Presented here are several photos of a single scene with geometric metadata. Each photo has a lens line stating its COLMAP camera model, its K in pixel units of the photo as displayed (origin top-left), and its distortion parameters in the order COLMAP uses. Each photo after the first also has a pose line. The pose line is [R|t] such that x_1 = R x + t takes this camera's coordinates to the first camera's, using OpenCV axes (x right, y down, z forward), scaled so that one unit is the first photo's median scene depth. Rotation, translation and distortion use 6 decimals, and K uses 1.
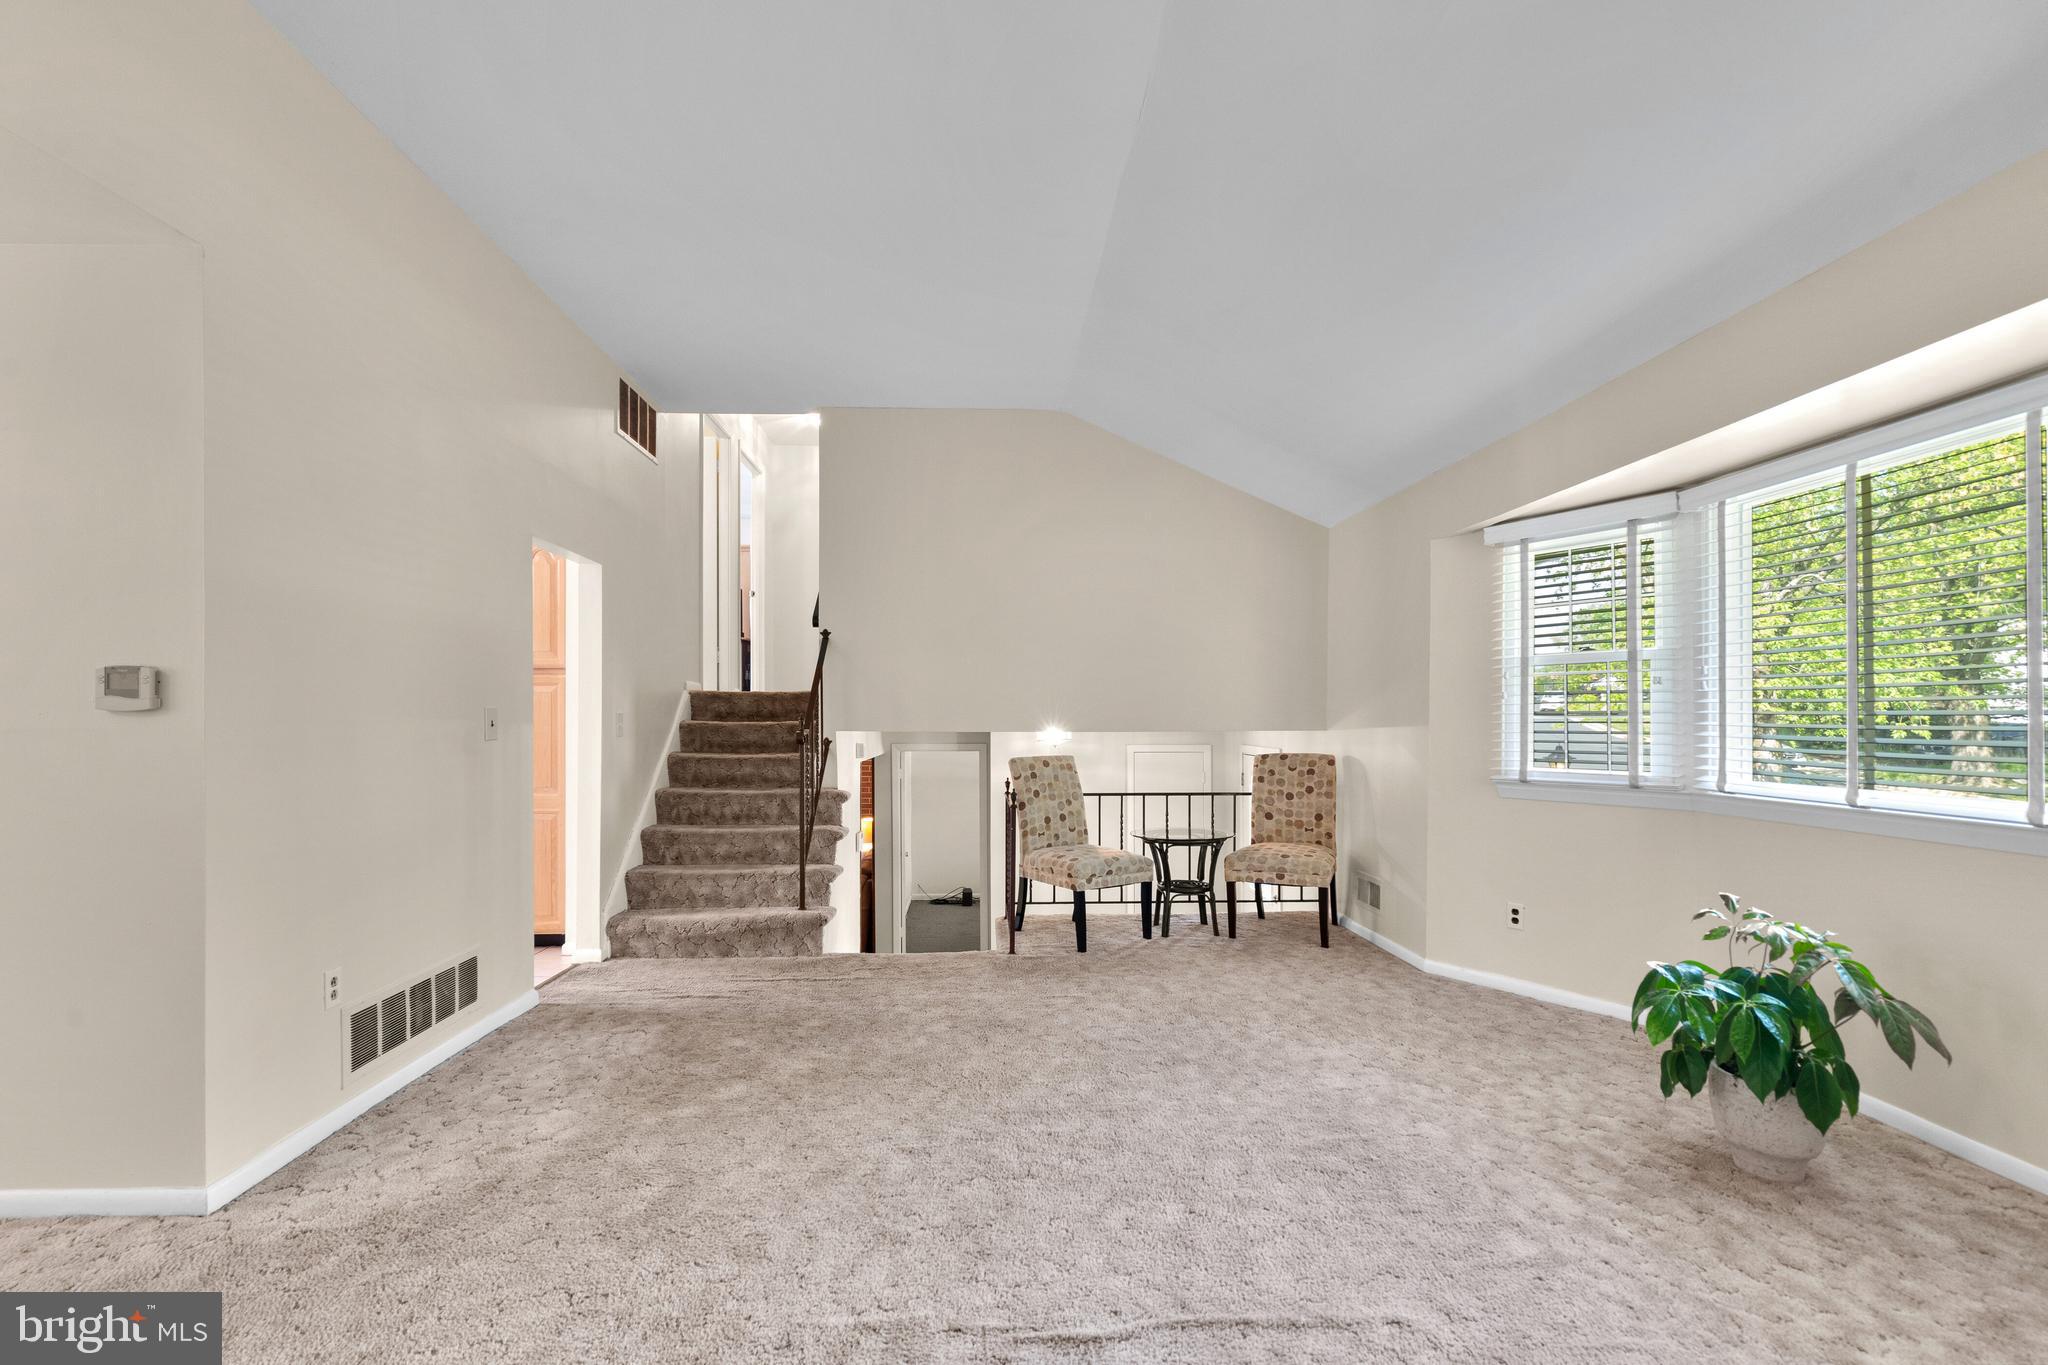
lens RADIAL K [[933.1, 0, 1009.1], [0, 933.1, 704.2], [0, 0, 1]] dist [-0.008115, 0.004714]
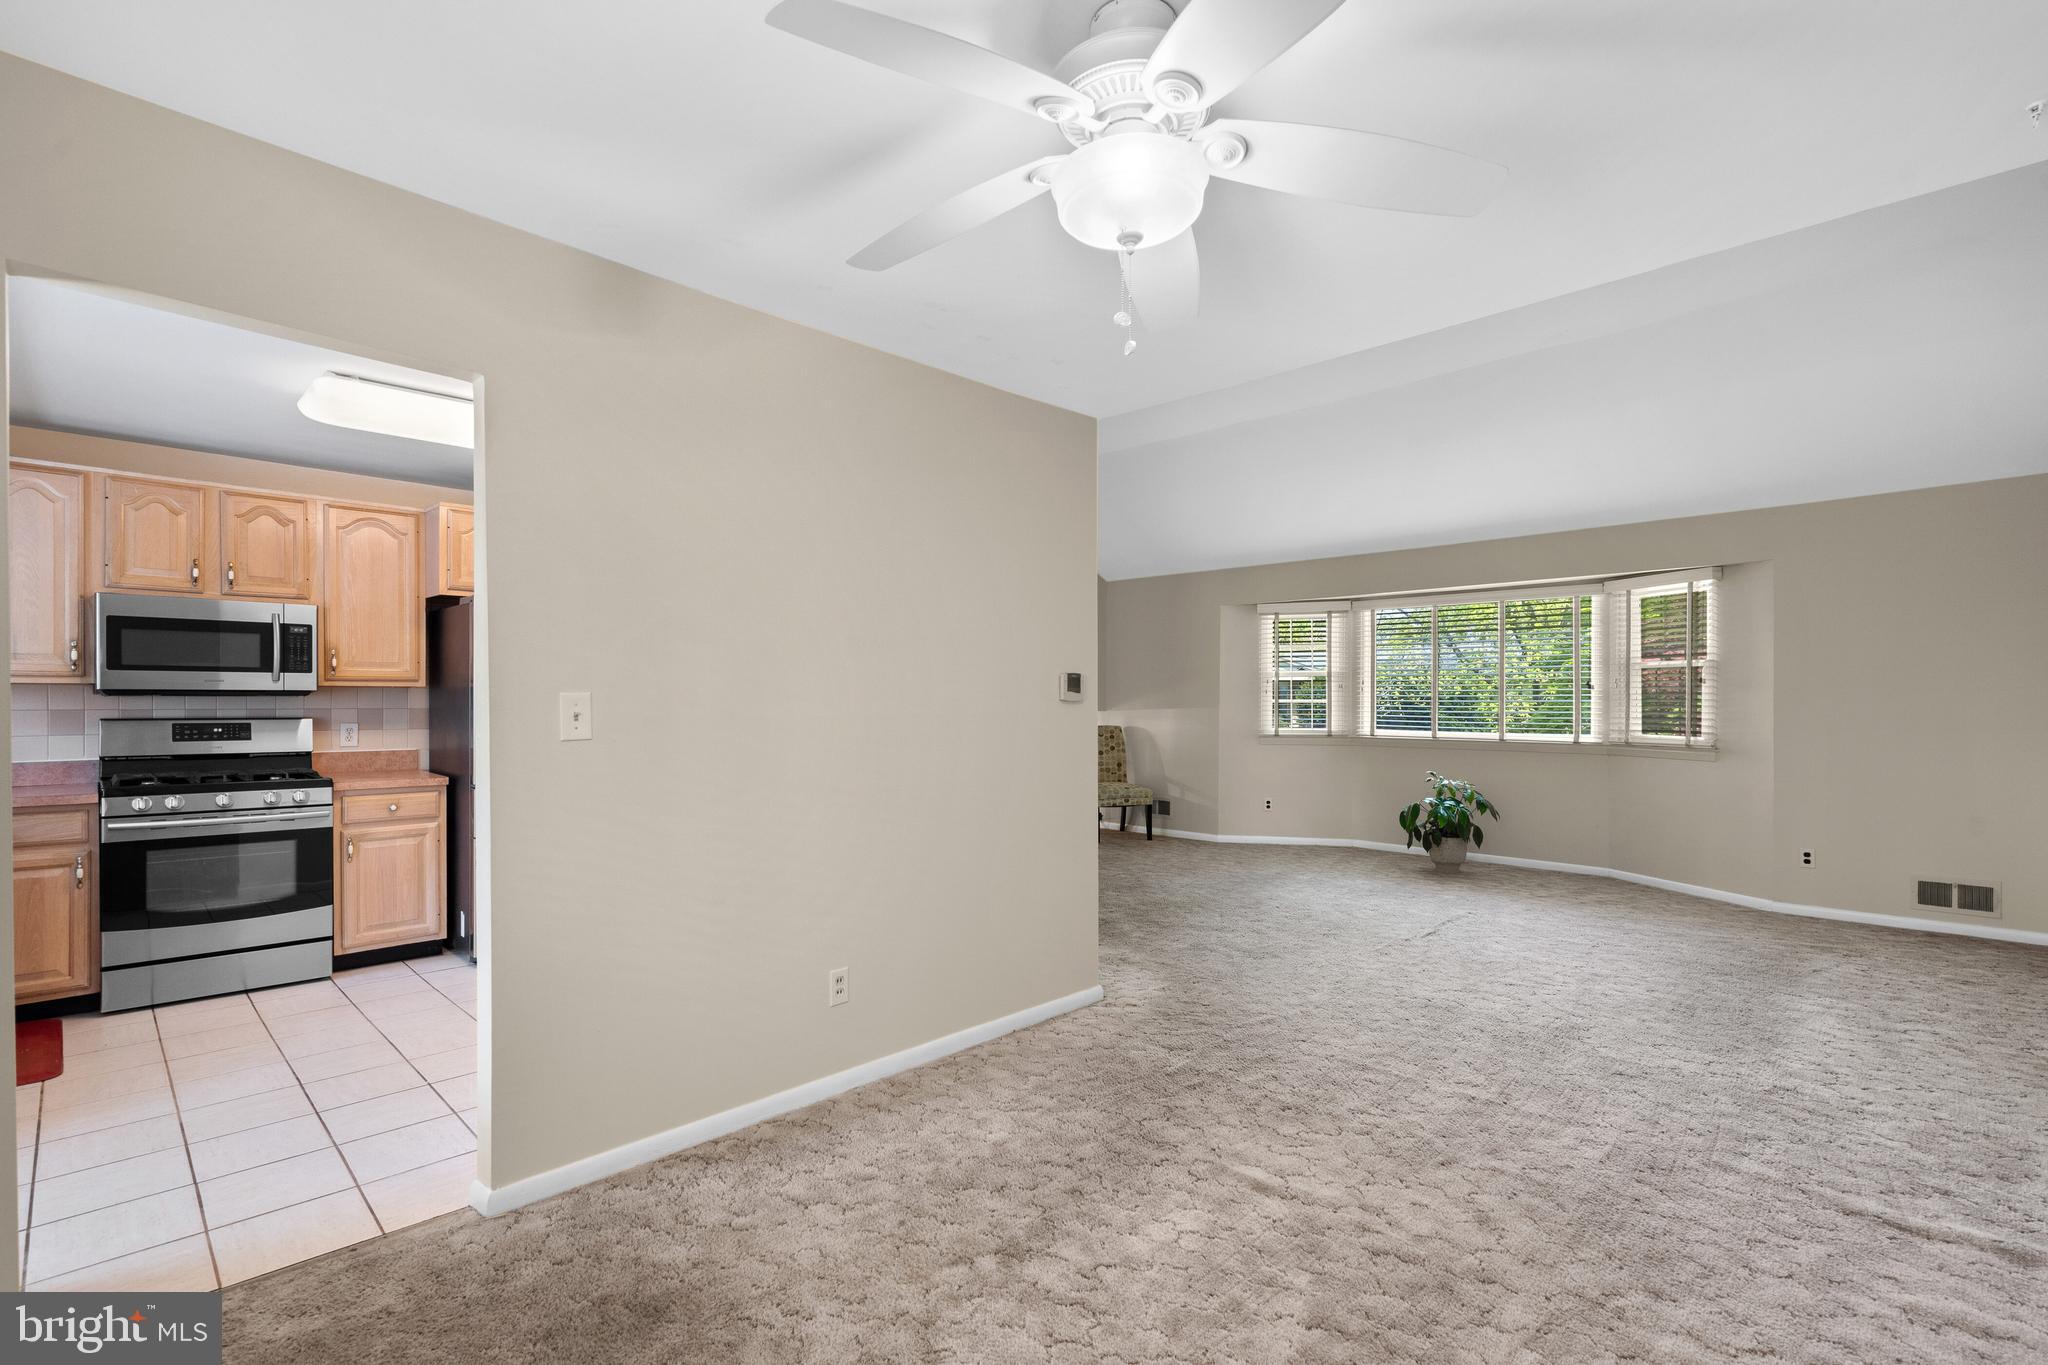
lens RADIAL K [[933.1, 0, 1009.1], [0, 933.1, 704.2], [0, 0, 1]] dist [-0.008115, 0.004714]
pose [[0.733496, -0.001733, 0.679691, -0.995330], [-0.010543, 0.999847, 0.013927, -0.004173], [-0.679612, -0.017382, 0.733366, -0.053559]]
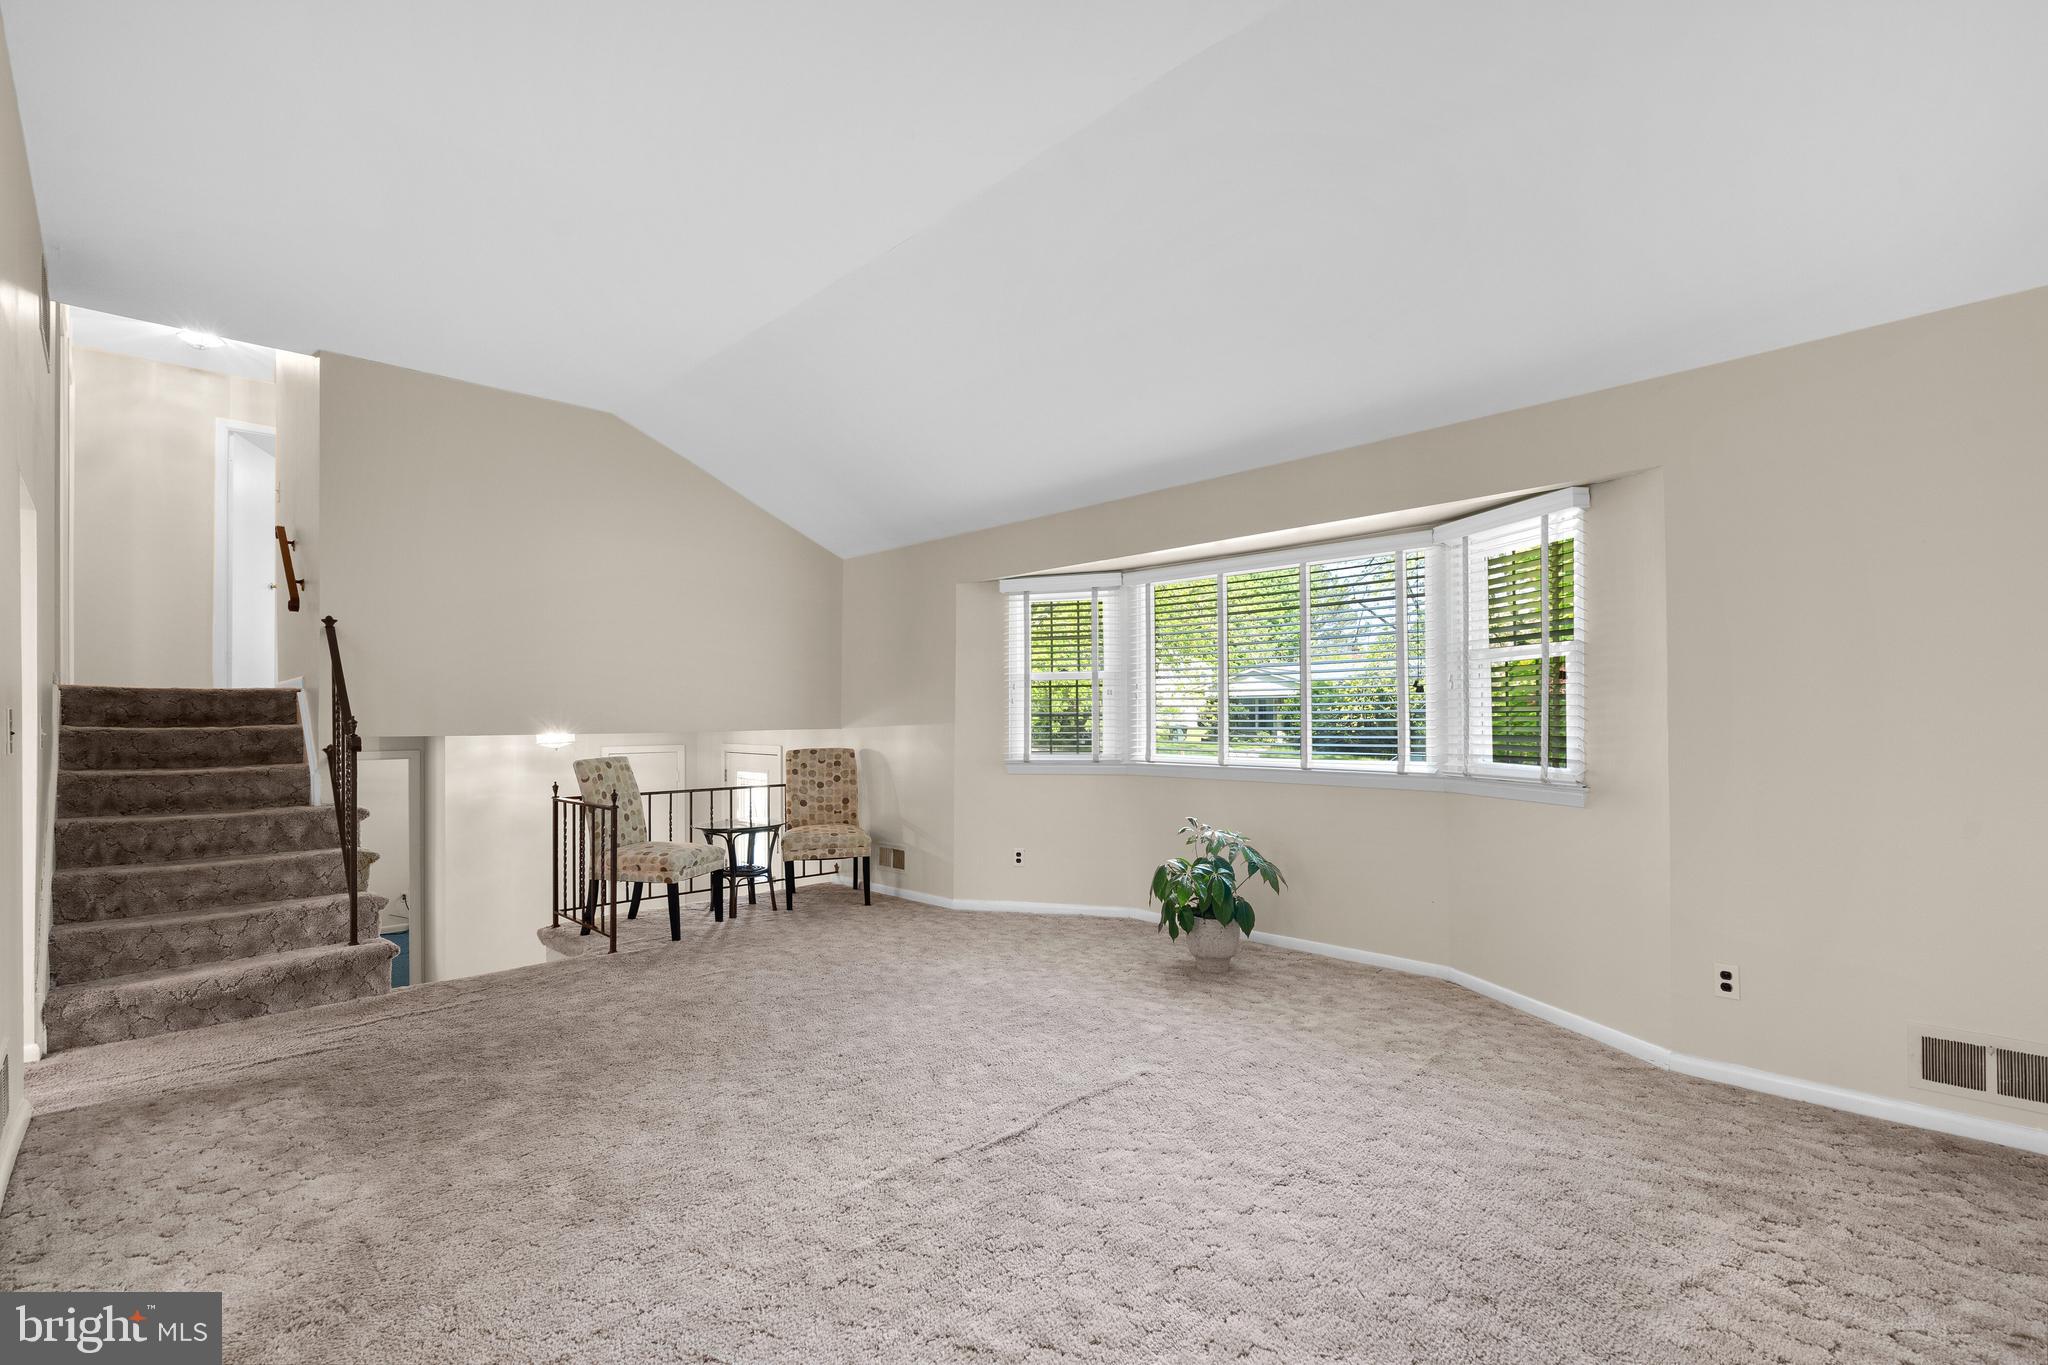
lens RADIAL K [[933.1, 0, 1009.1], [0, 933.1, 704.2], [0, 0, 1]] dist [-0.008115, 0.004714]
pose [[0.746853, 0.004523, 0.664974, -0.341454], [-0.003612, 0.999990, -0.002745, -0.000604], [-0.664980, -0.000352, 0.746861, -0.038663]]
